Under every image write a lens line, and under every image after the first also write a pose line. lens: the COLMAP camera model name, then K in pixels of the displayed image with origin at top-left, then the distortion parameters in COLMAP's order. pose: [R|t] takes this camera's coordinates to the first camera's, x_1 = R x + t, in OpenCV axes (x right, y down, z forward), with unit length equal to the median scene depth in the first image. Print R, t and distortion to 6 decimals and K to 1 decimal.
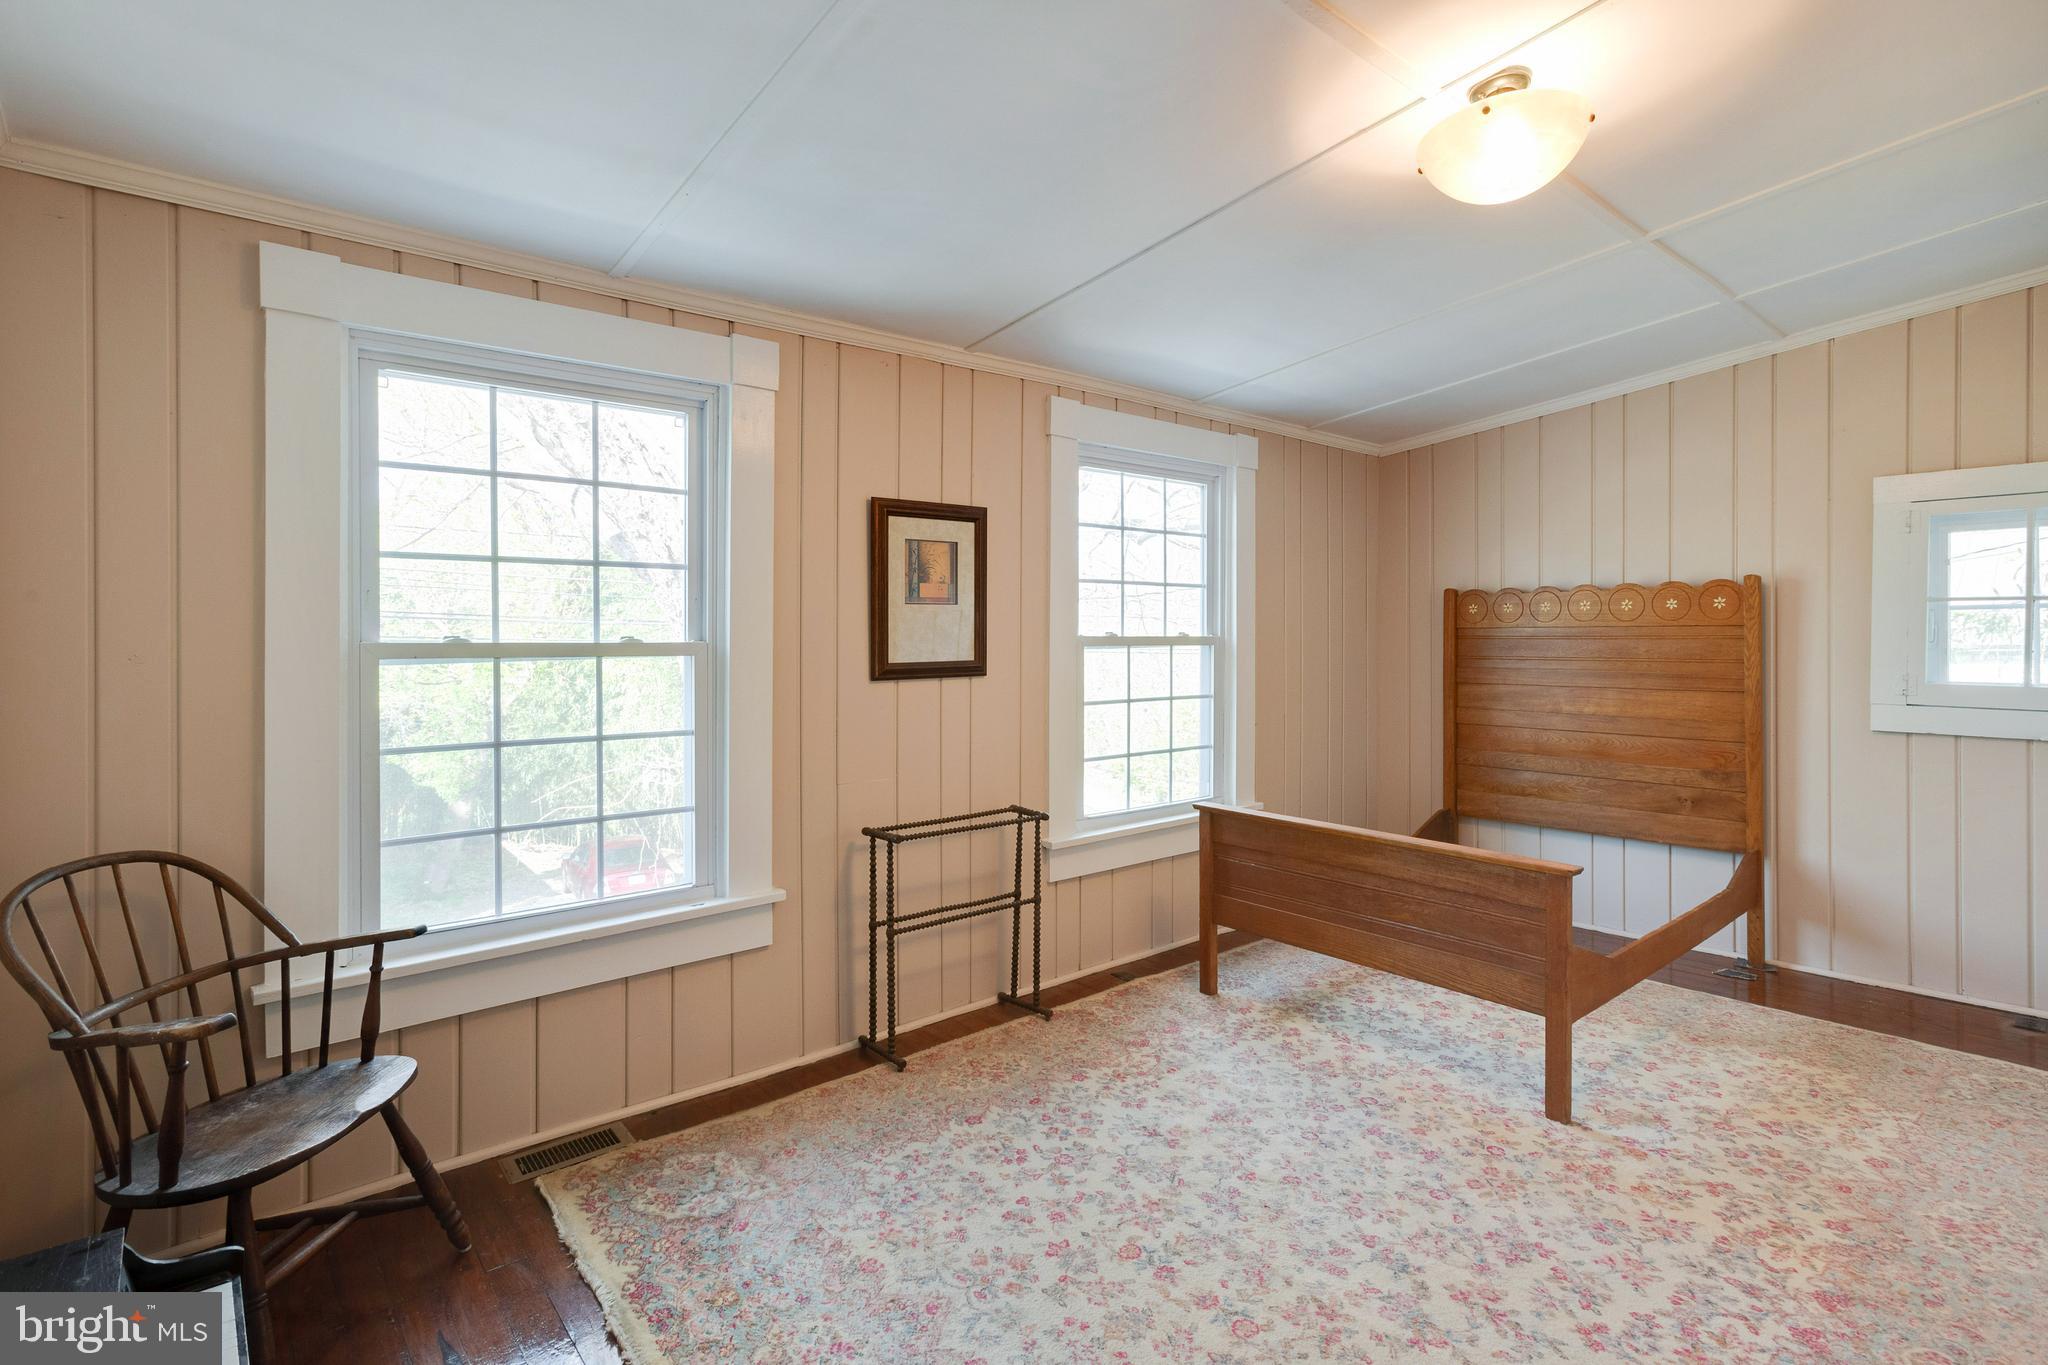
lens RADIAL K [[985.1, 0, 1036.2], [0, 985.1, 650.1], [0, 0, 1]] dist [0.001763, 0.005685]
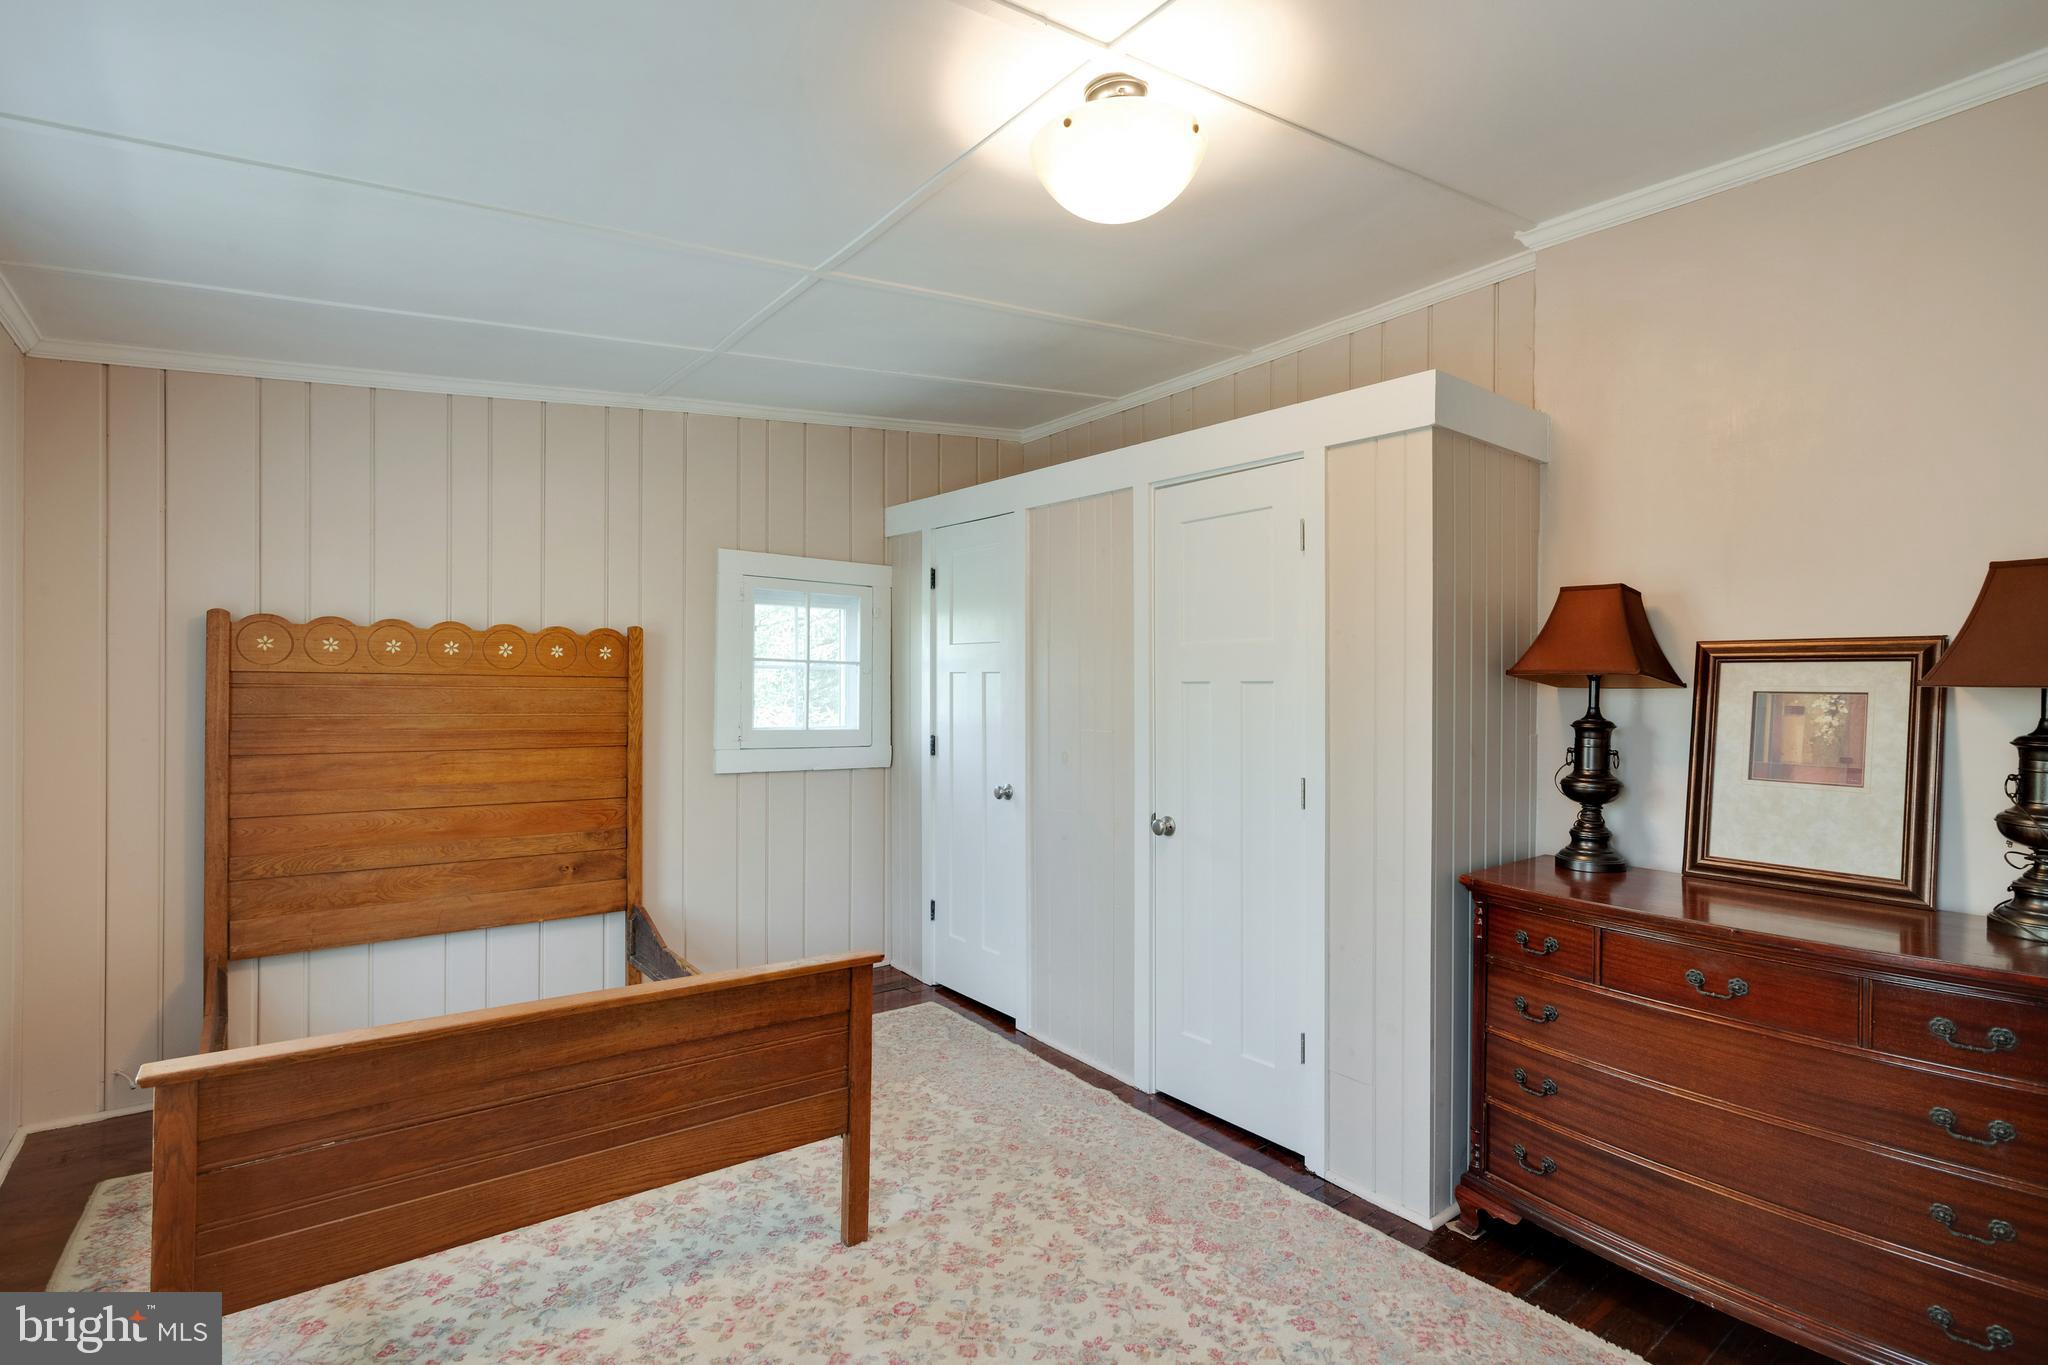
lens RADIAL K [[985.1, 0, 1016.7], [0, 985.1, 695.4], [0, 0, 1]] dist [0.001763, 0.005685]
pose [[0.046191, -0.005777, 0.998916, -0.266467], [-0.000528, 0.999983, 0.005808, -0.014620], [-0.998933, -0.000796, 0.046187, 0.629476]]
